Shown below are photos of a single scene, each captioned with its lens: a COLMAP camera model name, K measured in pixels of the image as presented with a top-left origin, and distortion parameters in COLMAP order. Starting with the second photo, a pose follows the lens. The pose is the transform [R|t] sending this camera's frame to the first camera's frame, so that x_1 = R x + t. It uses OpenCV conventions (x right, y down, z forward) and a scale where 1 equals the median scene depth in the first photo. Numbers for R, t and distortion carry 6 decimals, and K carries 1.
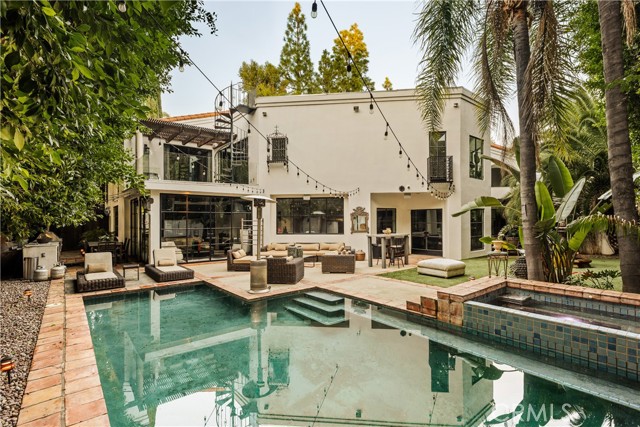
lens RADIAL K [[307.9, 0, 319.5], [0, 307.9, 218.1], [0, 0, 1]] dist [0.002710, 0.000517]
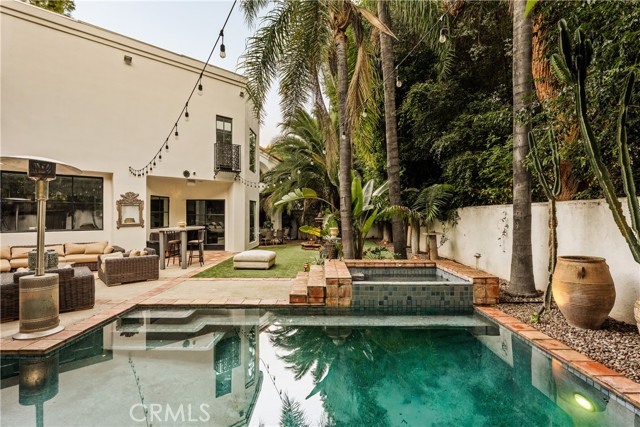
lens RADIAL K [[329.4, 0, 320.3], [0, 329.4, 211.8], [0, 0, 1]] dist [0.004199, -0.001034]
pose [[0.638150, 0.012581, 0.769809, -0.196537], [-0.009281, 0.999920, -0.008648, 0.013381], [-0.769856, -0.001626, 0.638215, 0.139696]]
